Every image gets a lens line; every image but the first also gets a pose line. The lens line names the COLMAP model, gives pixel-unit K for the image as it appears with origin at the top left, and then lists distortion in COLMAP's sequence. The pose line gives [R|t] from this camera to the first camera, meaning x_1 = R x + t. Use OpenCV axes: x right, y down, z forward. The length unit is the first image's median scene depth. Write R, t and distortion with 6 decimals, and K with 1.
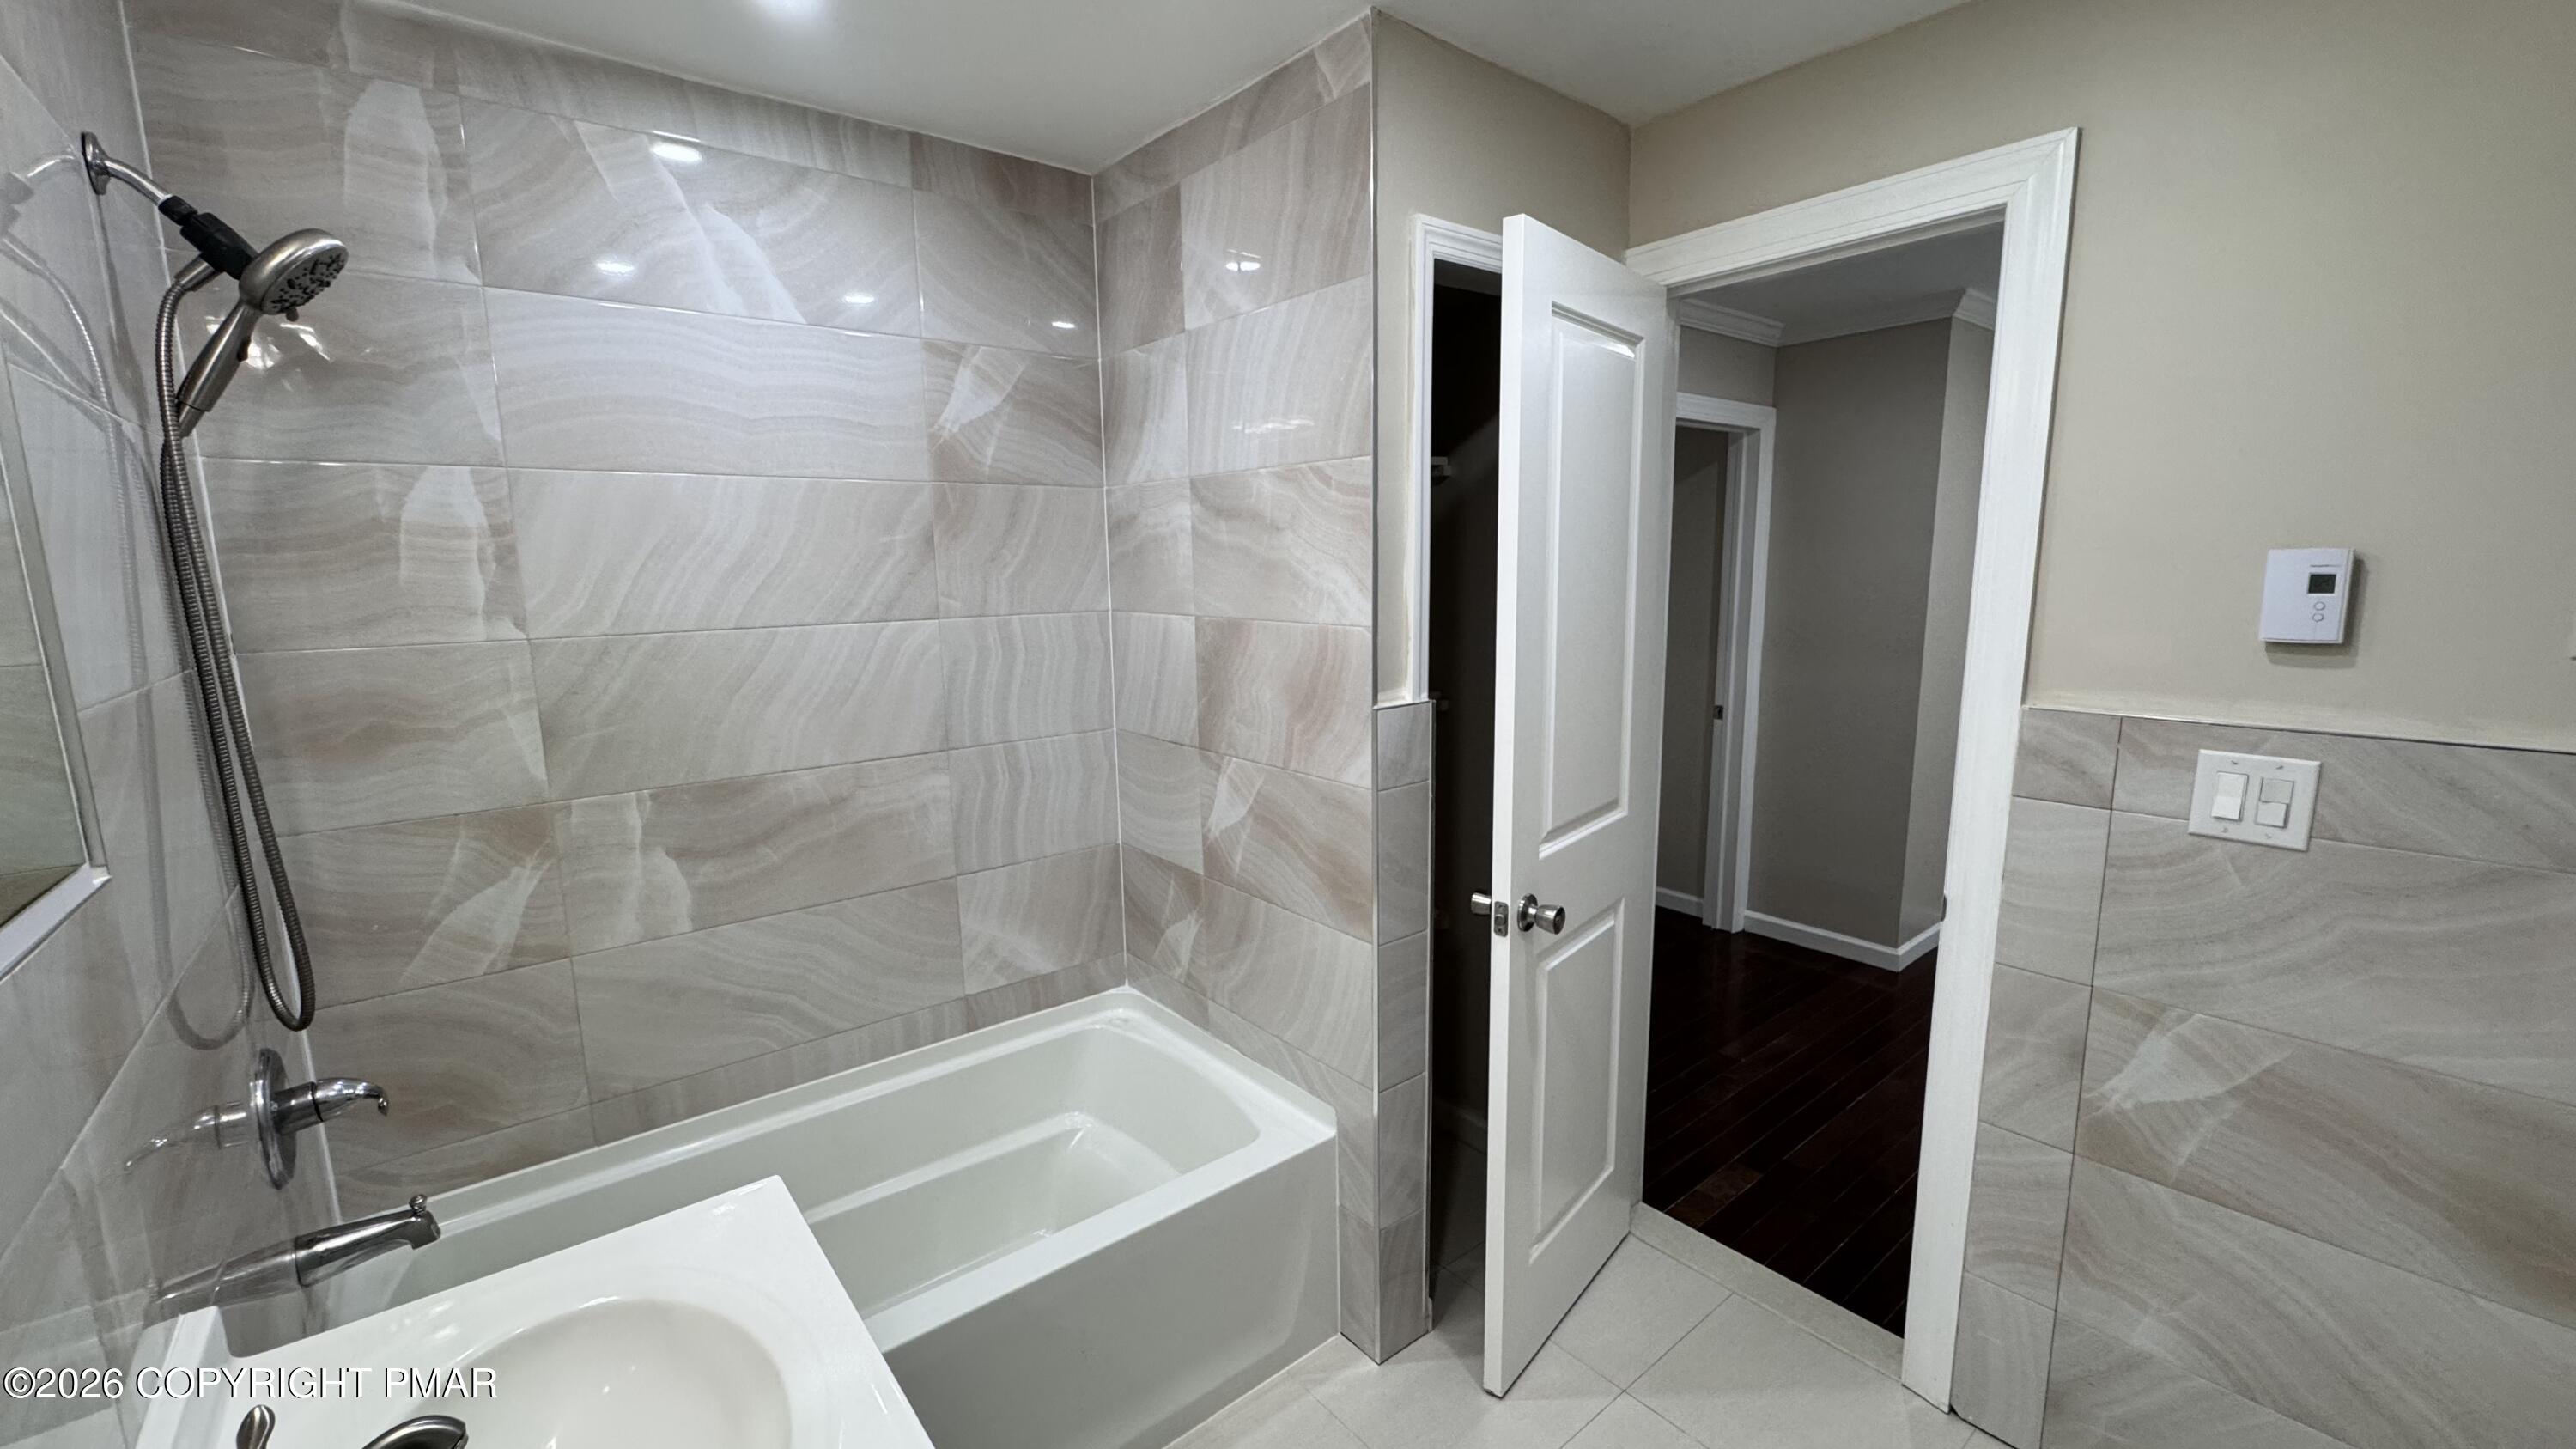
lens RADIAL K [[1023.1, 0, 1288.0], [0, 1023.1, 724.5], [0, 0, 1]] dist [-0.002478, -0.000299]
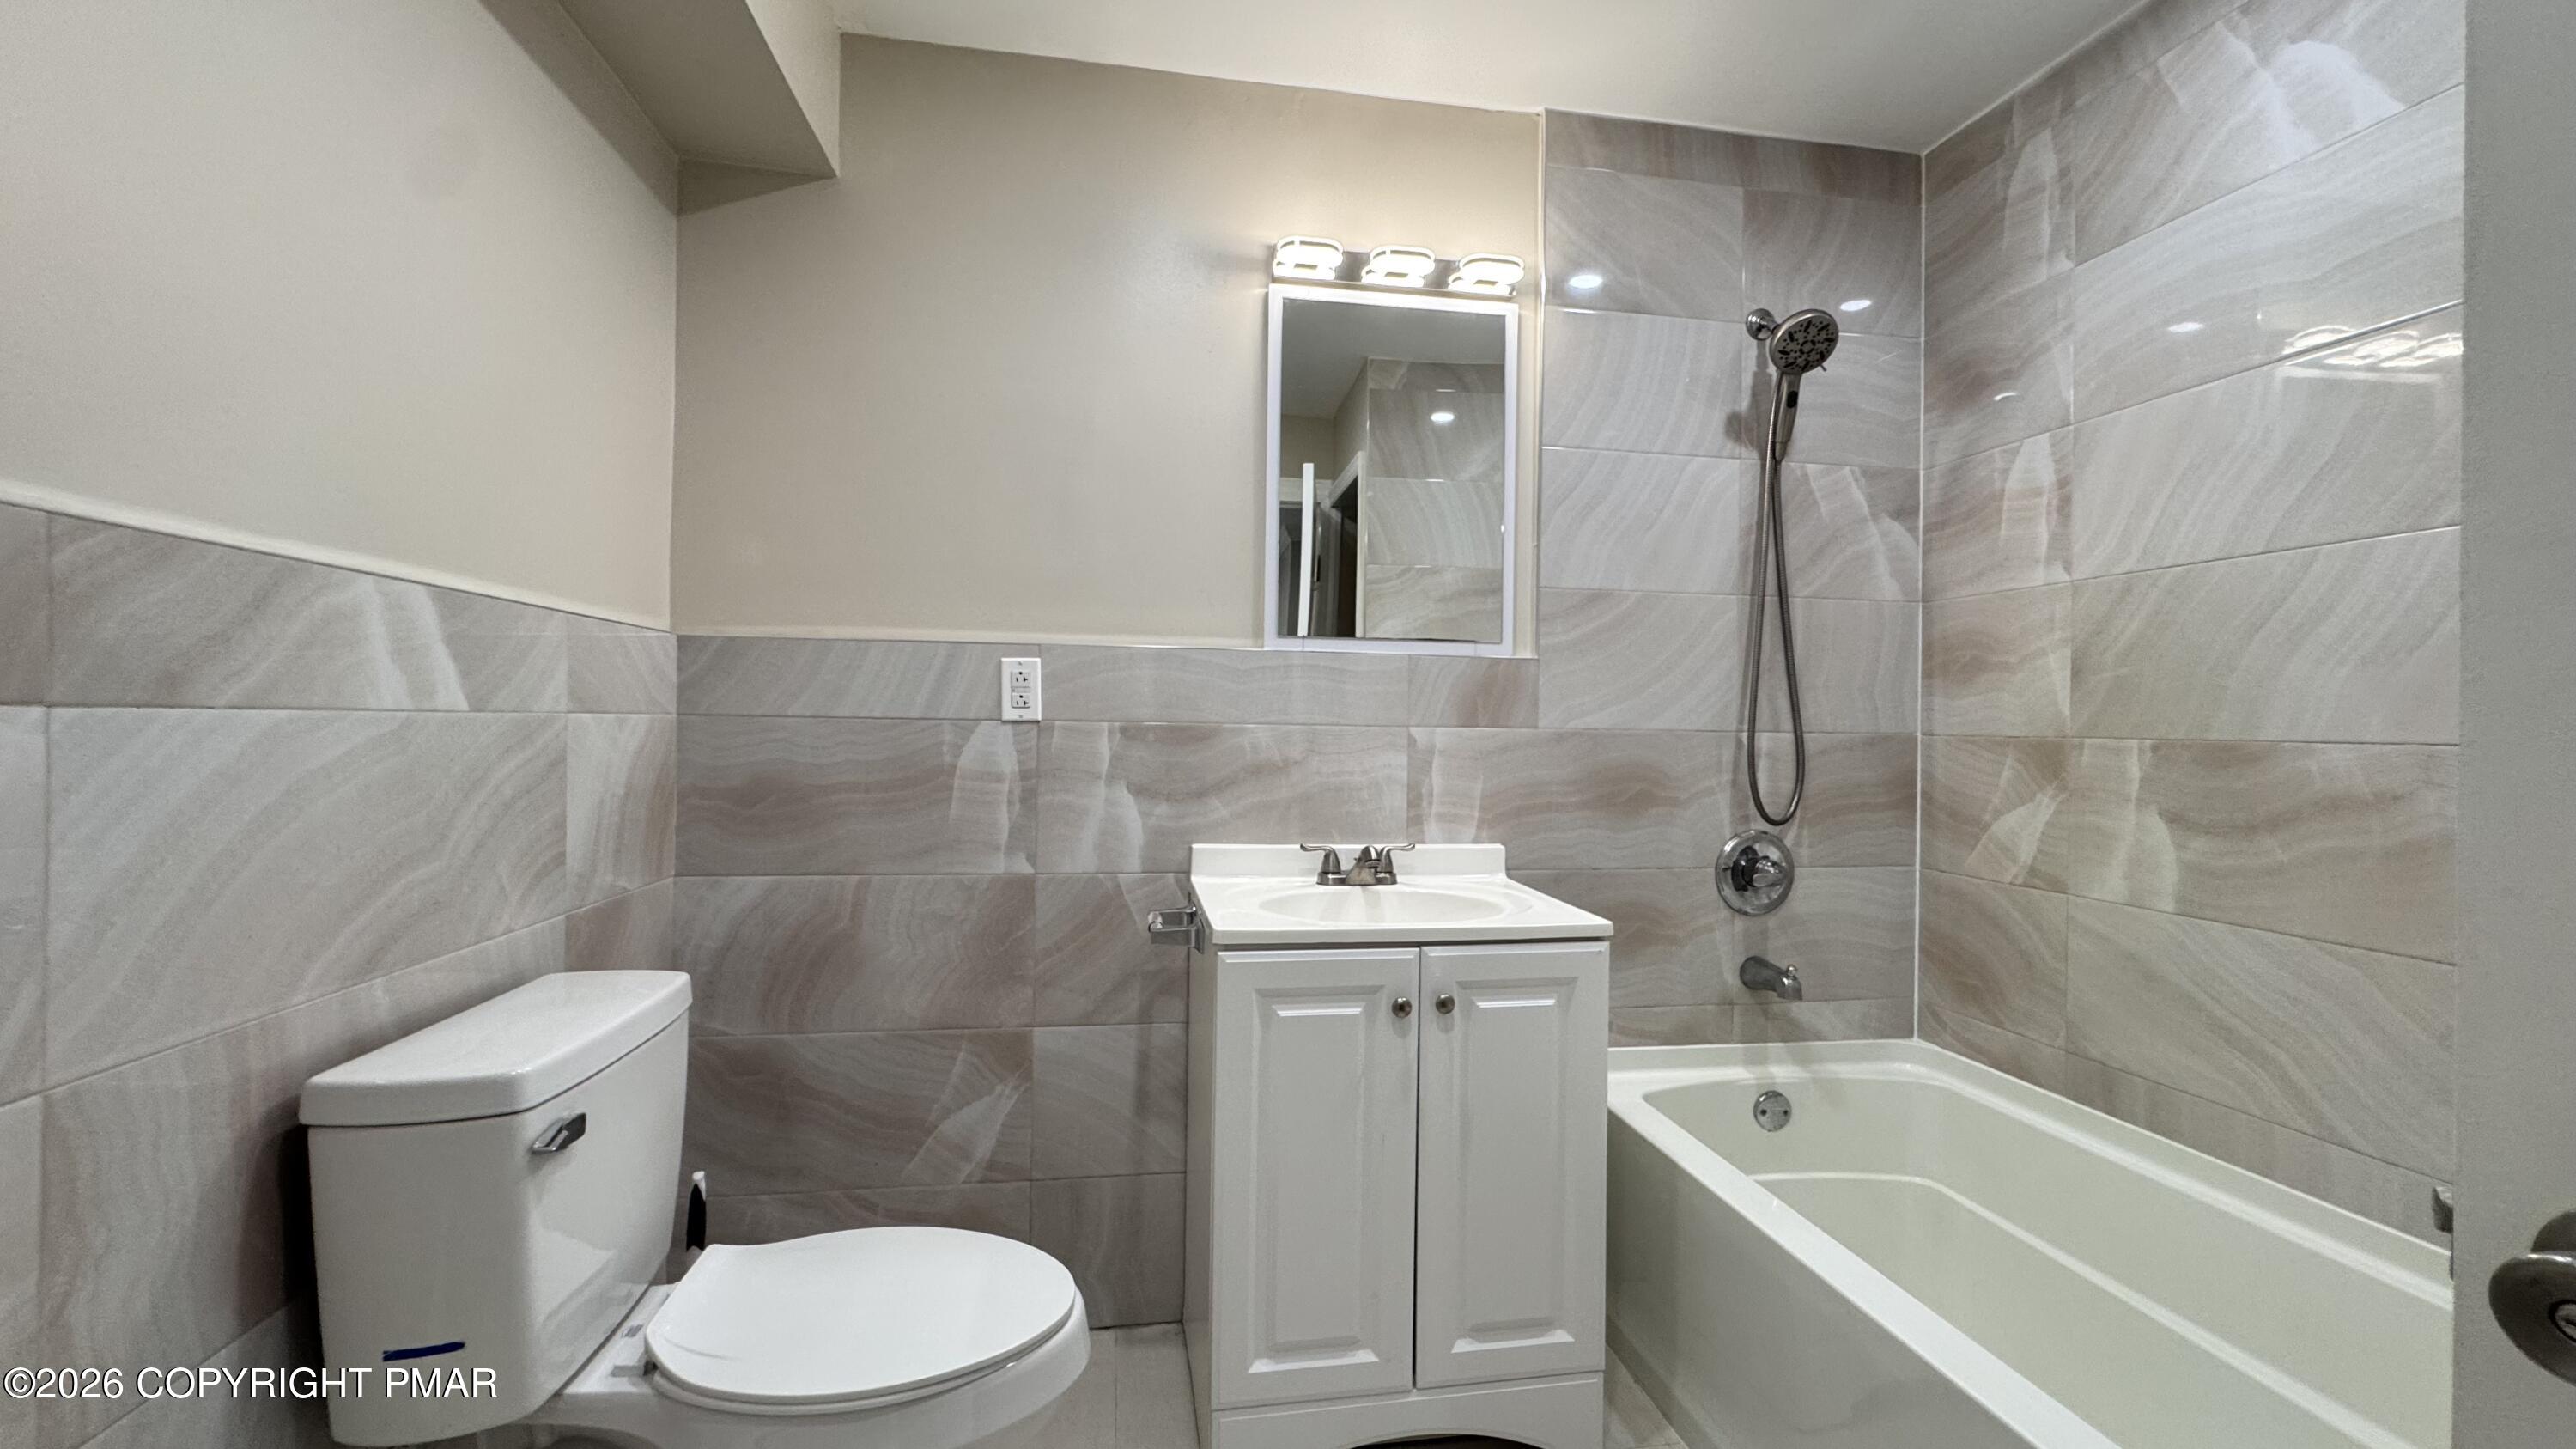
lens RADIAL K [[1023.1, 0, 1288.0], [0, 1023.1, 724.5], [0, 0, 1]] dist [-0.002478, -0.000299]
pose [[-0.497204, 0.007736, -0.867599, 0.565012], [-0.145203, 0.985116, 0.091996, 0.080841], [0.855397, 0.171719, -0.488680, 0.809602]]
